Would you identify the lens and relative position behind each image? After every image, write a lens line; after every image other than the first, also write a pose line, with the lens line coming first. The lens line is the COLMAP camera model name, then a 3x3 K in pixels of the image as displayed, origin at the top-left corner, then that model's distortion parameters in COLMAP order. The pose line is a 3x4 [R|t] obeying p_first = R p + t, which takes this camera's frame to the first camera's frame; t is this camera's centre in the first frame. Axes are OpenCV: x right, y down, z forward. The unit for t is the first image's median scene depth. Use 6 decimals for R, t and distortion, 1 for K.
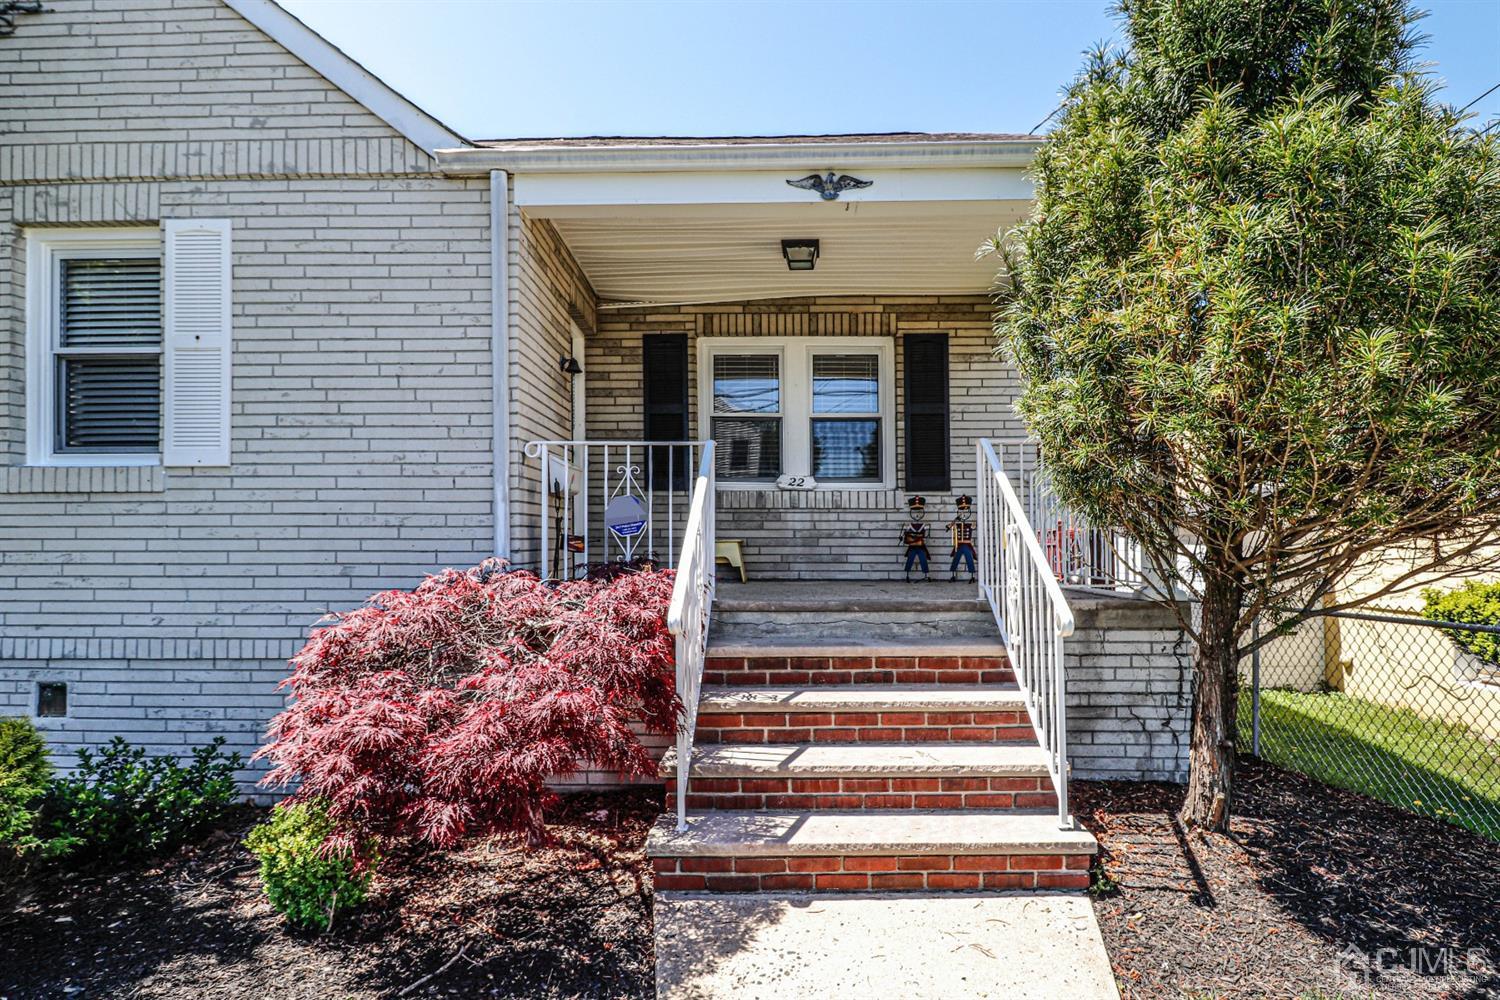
lens RADIAL K [[755.7, 0, 775.1], [0, 755.7, 538.1], [0, 0, 1]] dist [-0.003207, -0.002089]
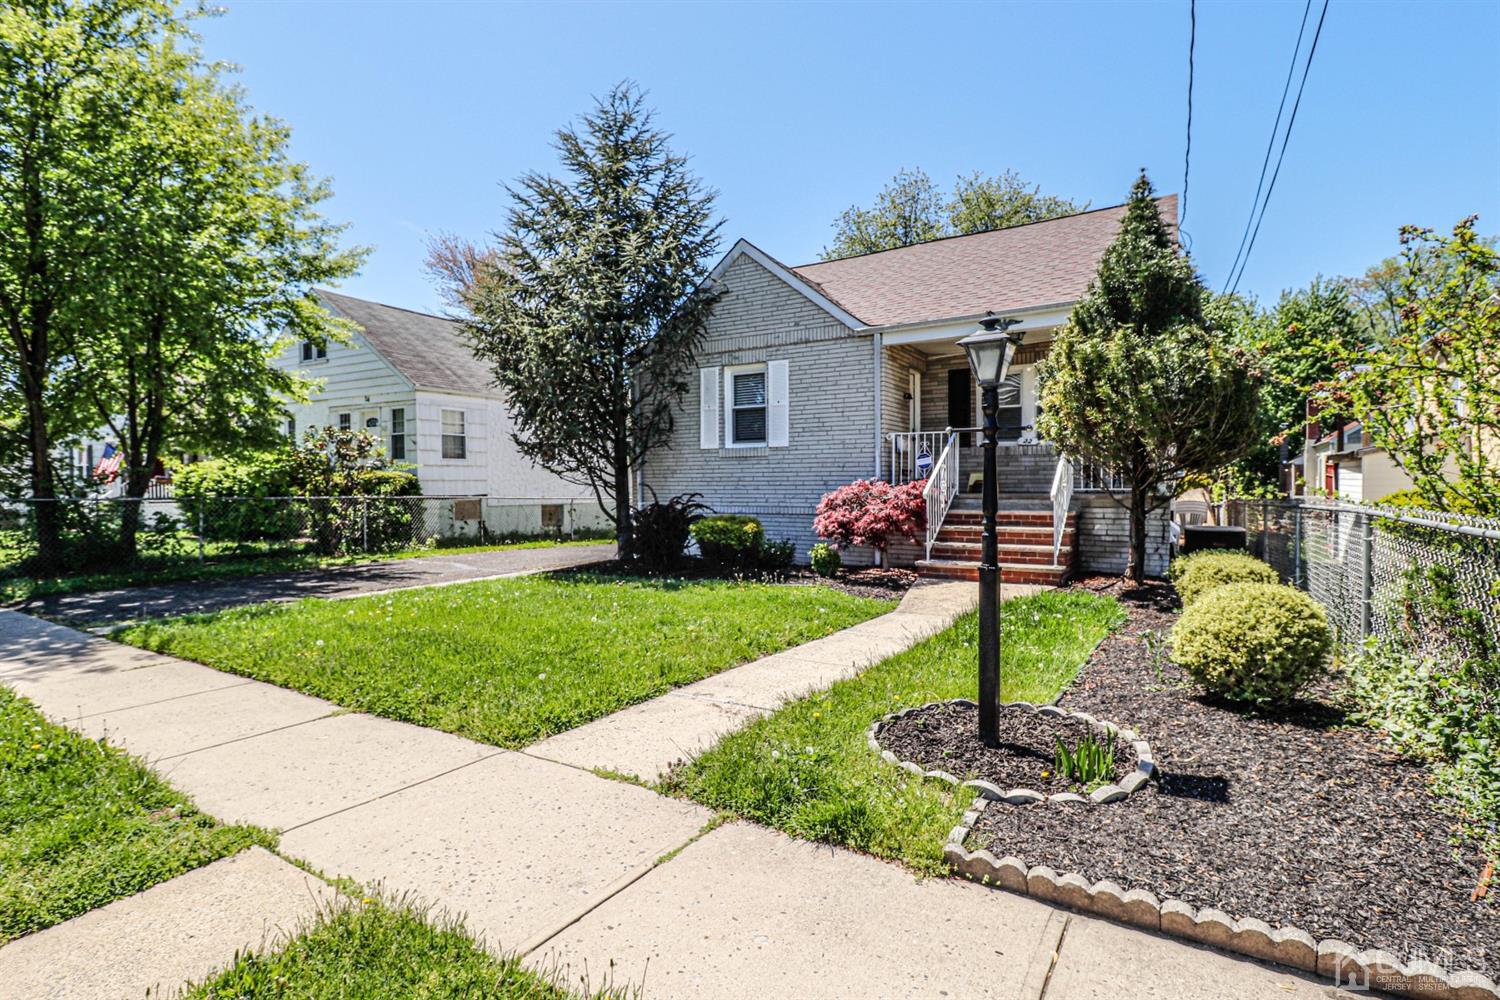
lens RADIAL K [[725.3, 0, 757.7], [0, 725.3, 511.6], [0, 0, 1]] dist [-0.001478, -0.014560]
pose [[0.855917, 0.018993, -0.516764, 0.616582], [0.004678, 0.999000, 0.044464, 0.029649], [0.517092, -0.040475, 0.854972, -1.452799]]
